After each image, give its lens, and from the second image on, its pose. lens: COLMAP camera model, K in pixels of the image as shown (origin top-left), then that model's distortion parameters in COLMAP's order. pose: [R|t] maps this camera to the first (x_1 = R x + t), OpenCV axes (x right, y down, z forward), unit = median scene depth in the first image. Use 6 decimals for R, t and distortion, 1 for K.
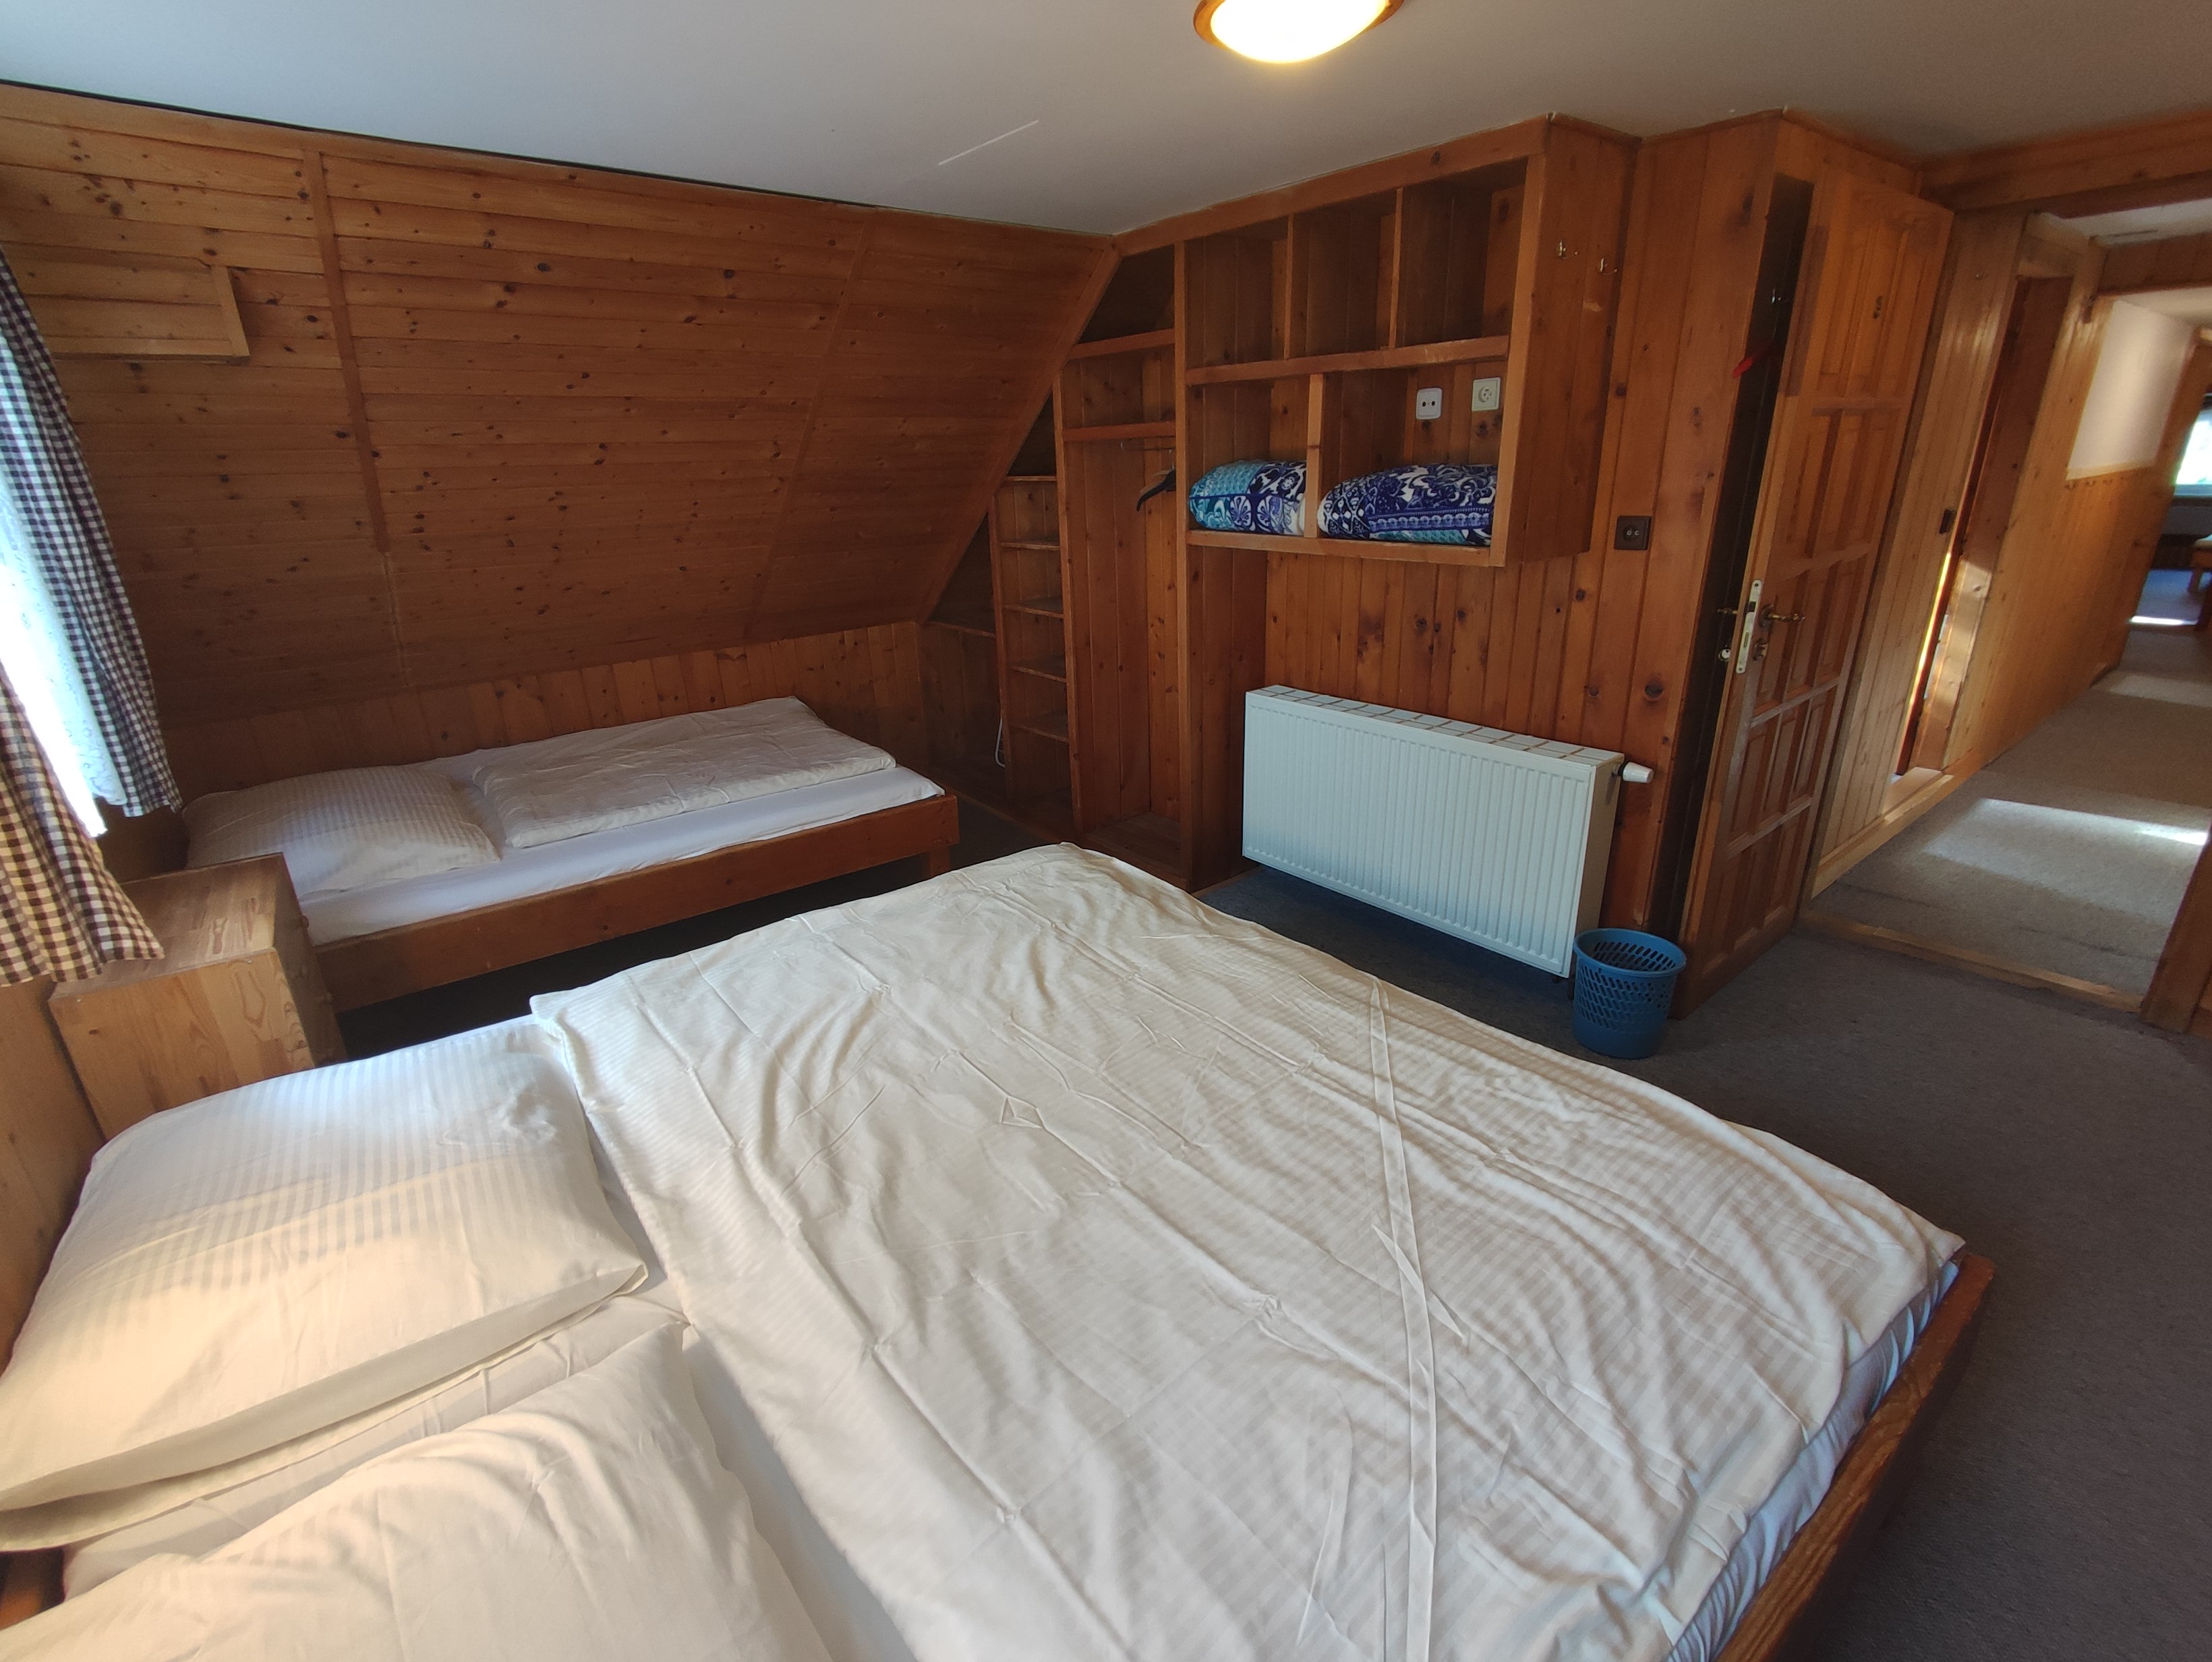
lens RADIAL K [[1011.6, 0, 1096.2], [0, 1011.6, 831.3], [0, 0, 1]] dist [-0.002771, -0.001065]
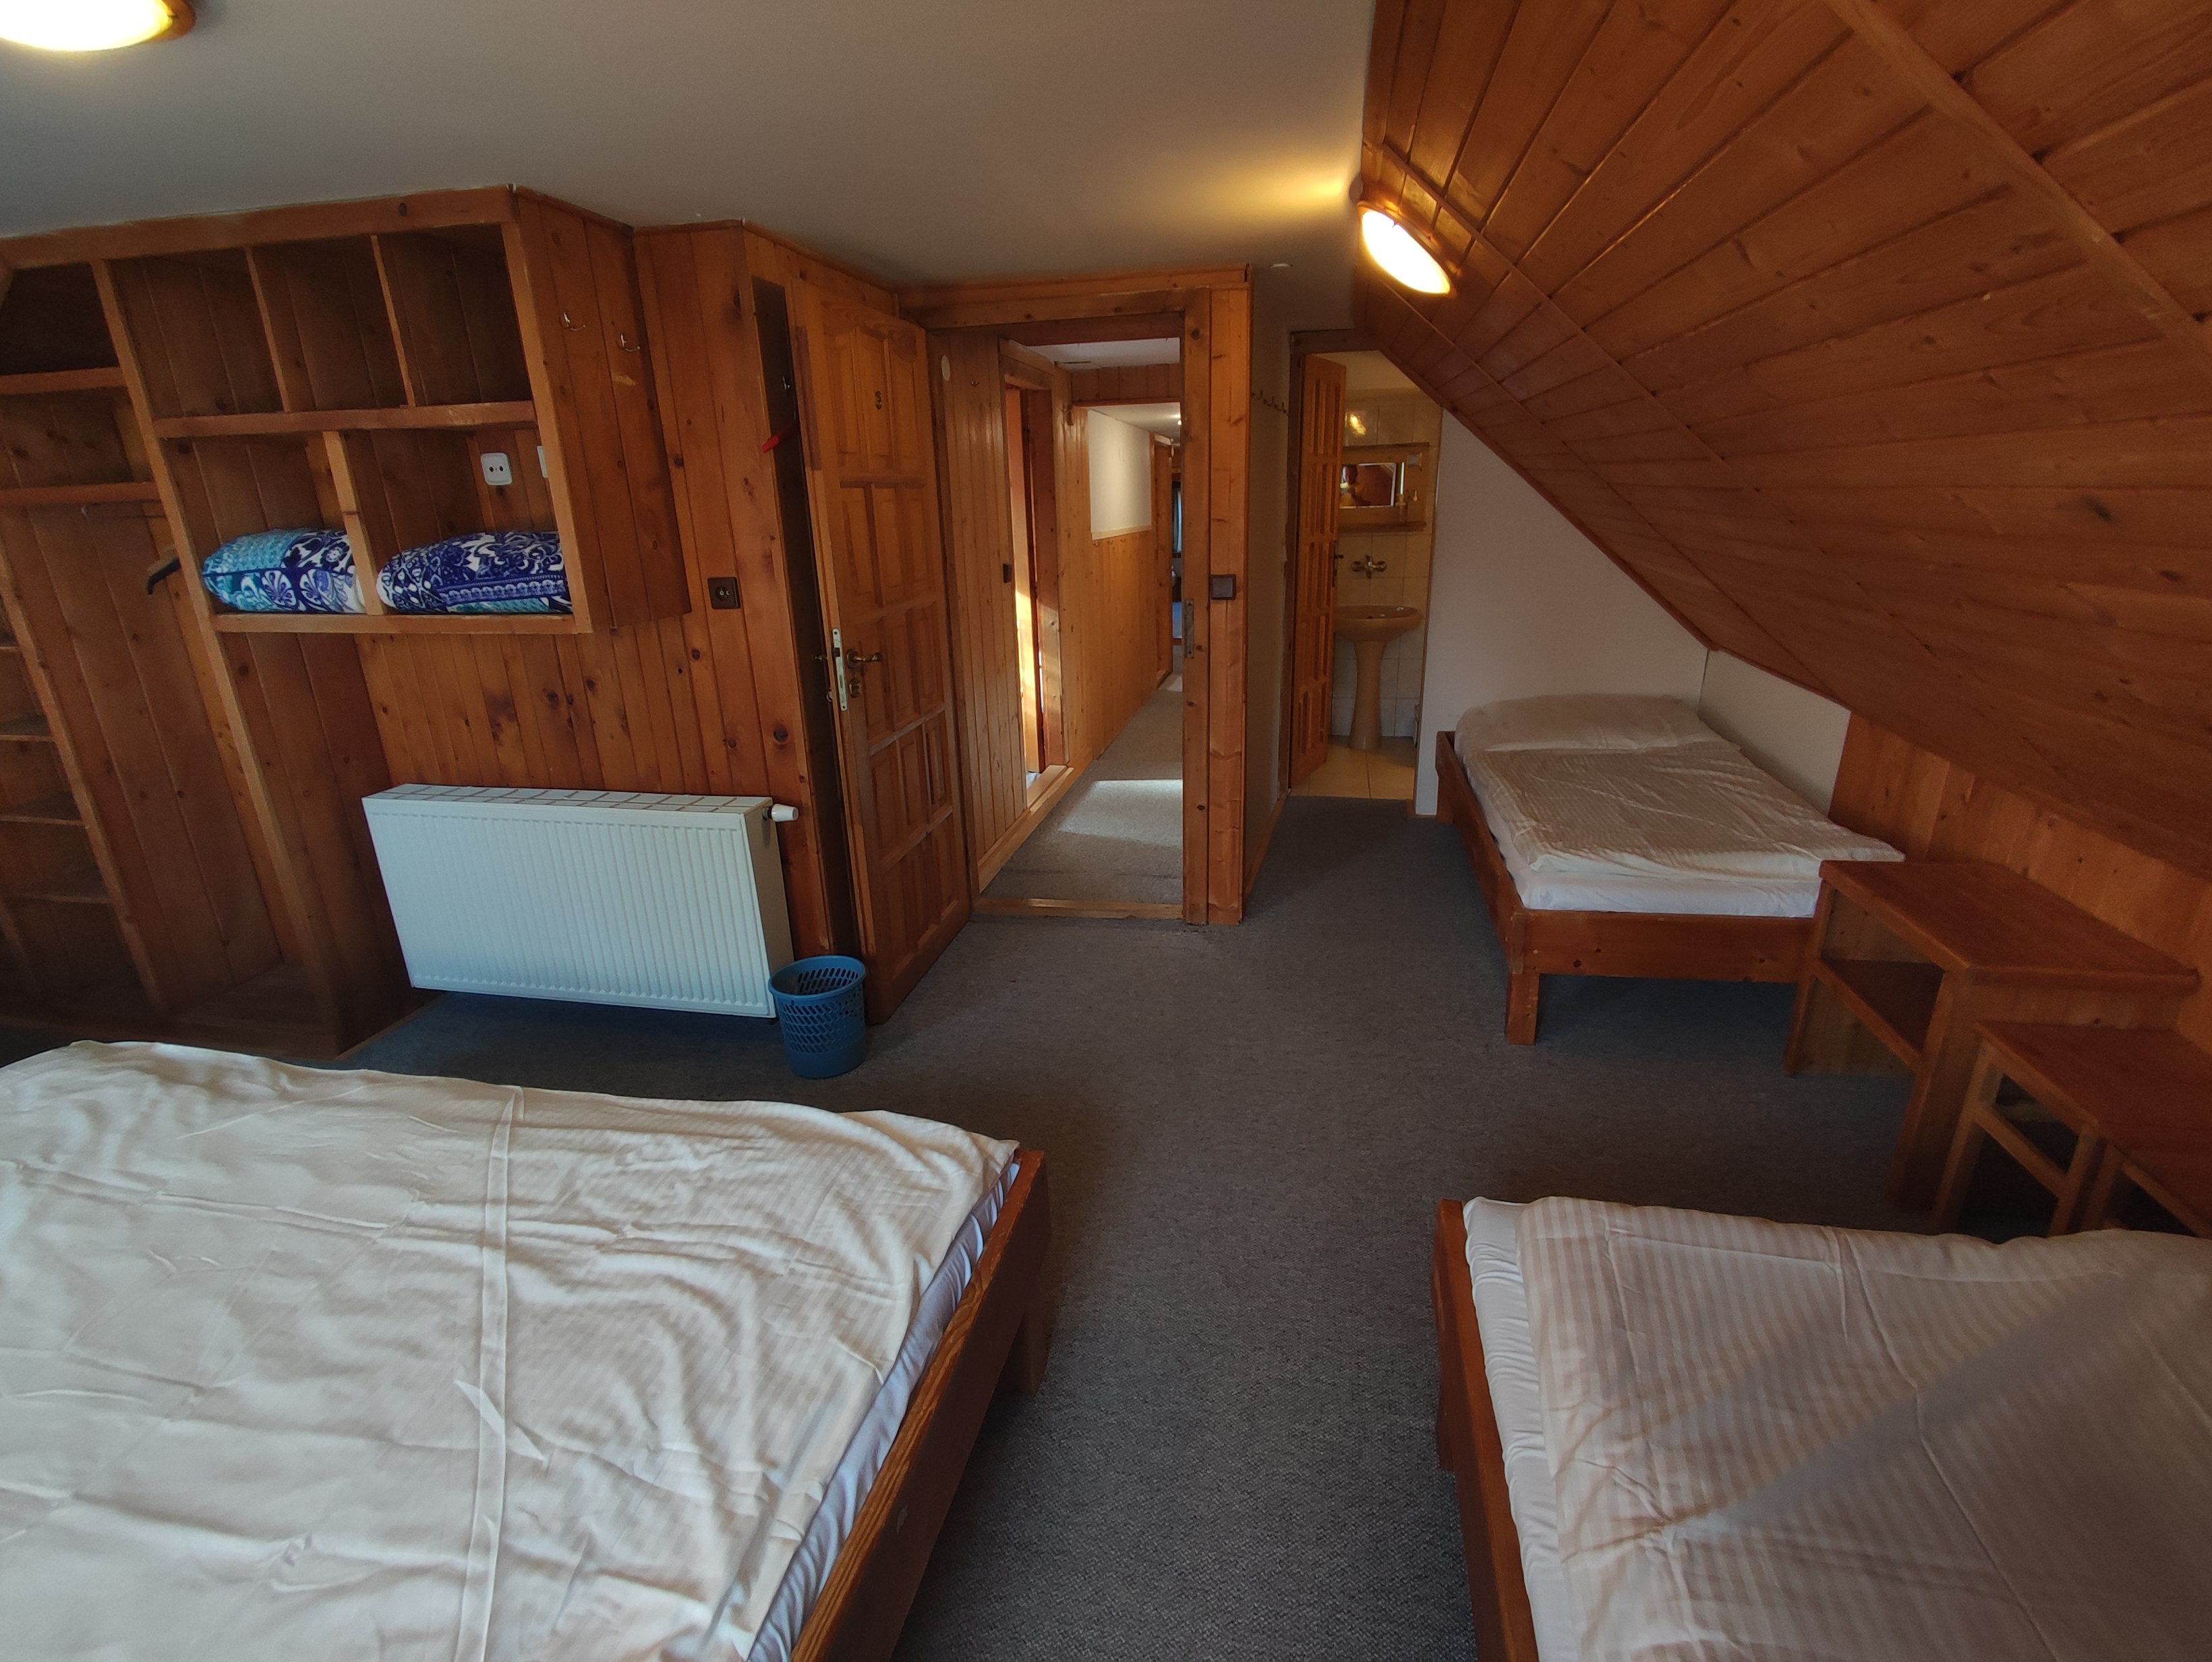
lens RADIAL K [[1011.6, 0, 1104.9], [0, 1011.6, 831.7], [0, 0, 1]] dist [-0.002771, -0.001065]
pose [[0.767475, -0.188194, 0.612833, 0.146485], [0.226061, 0.973982, 0.015993, 0.023044], [-0.599898, 0.126264, 0.790050, -0.048225]]
